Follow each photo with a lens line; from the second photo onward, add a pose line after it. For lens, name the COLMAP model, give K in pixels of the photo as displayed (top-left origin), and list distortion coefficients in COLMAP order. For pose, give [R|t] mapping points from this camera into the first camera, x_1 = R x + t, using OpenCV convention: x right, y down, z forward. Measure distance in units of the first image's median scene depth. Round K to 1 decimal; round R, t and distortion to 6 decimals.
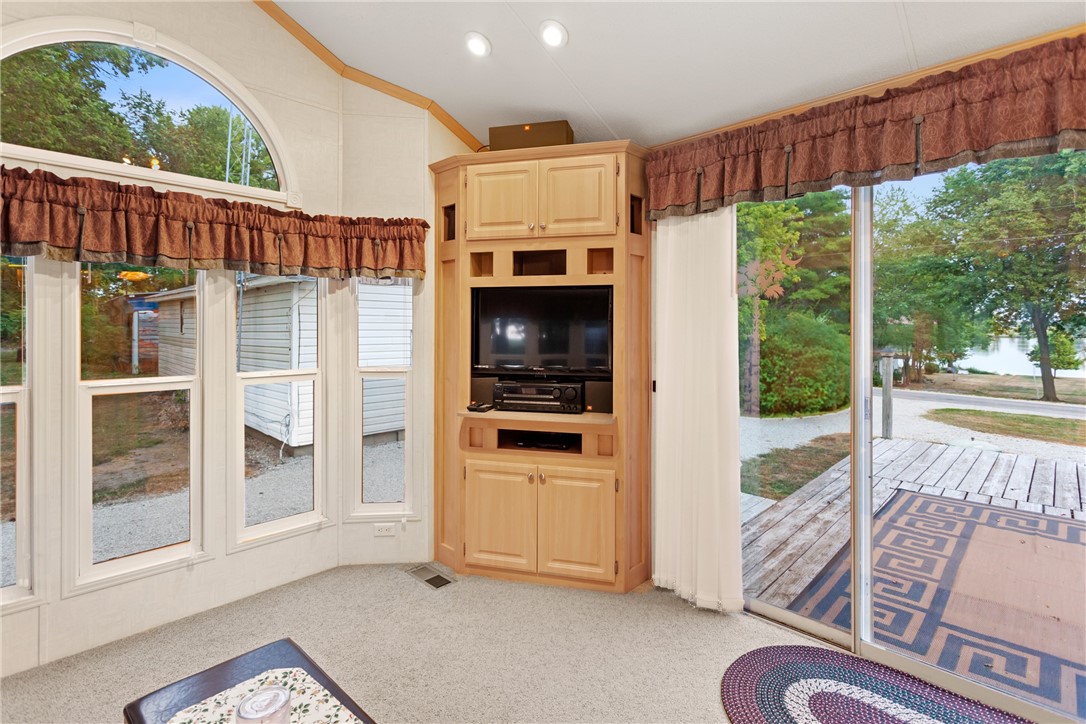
lens RADIAL K [[528.8, 0, 544.6], [0, 528.8, 326.0], [0, 0, 1]] dist [0.001052, 0.001444]
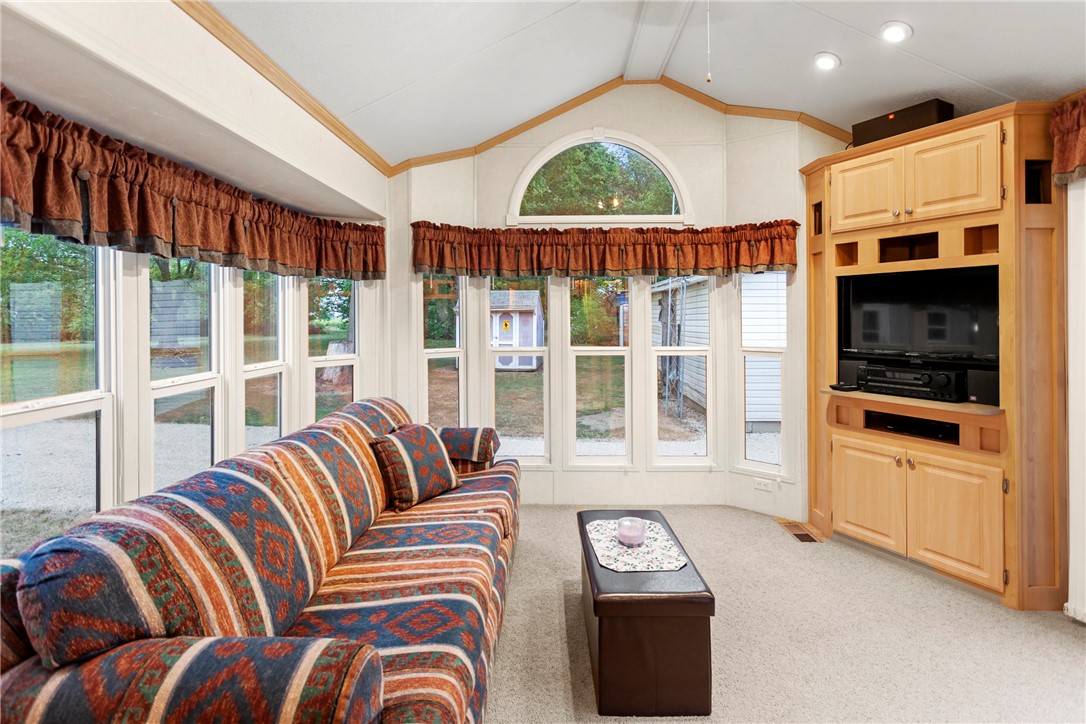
lens RADIAL K [[533.0, 0, 538.4], [0, 533.0, 313.8], [0, 0, 1]] dist [0.001717, 0.000435]
pose [[0.680825, -0.009295, -0.732387, 0.255366], [0.006626, 0.999957, -0.006530, 0.007209], [0.732416, -0.000407, 0.680857, -0.199537]]
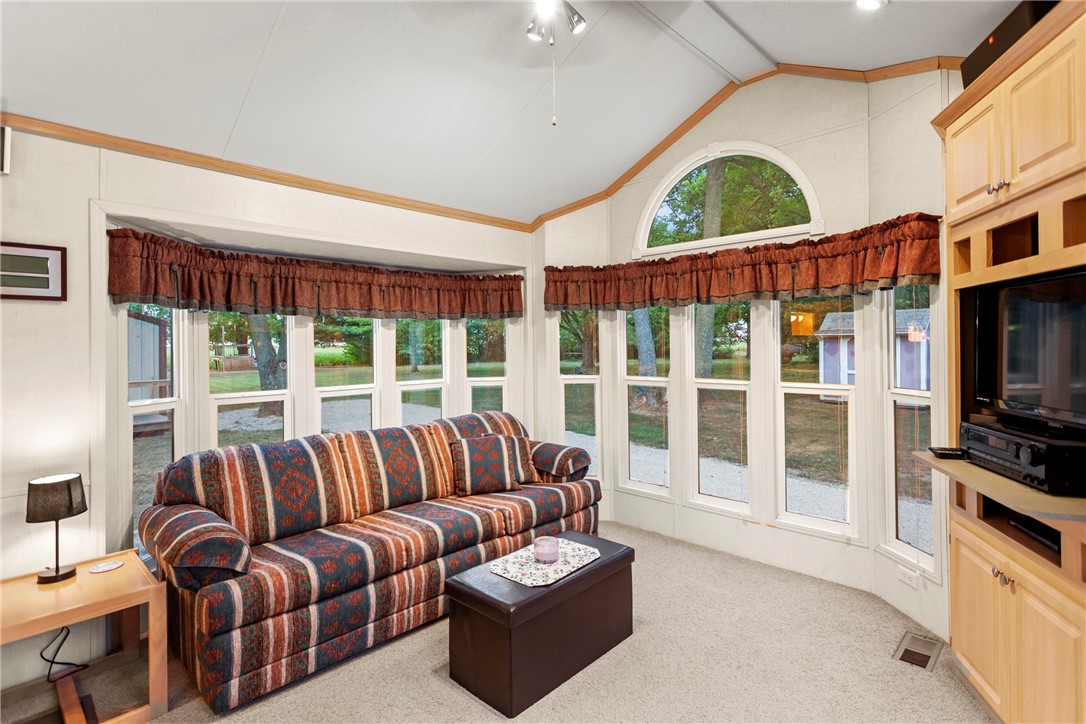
lens RADIAL K [[533.8, 0, 546.4], [0, 533.8, 339.1], [0, 0, 1]] dist [-0.000180, -0.000120]
pose [[0.001428, -0.012118, -0.999926, 0.630396], [0.011204, 0.999864, -0.012101, -0.001400], [0.999936, -0.011186, 0.001564, 0.446424]]
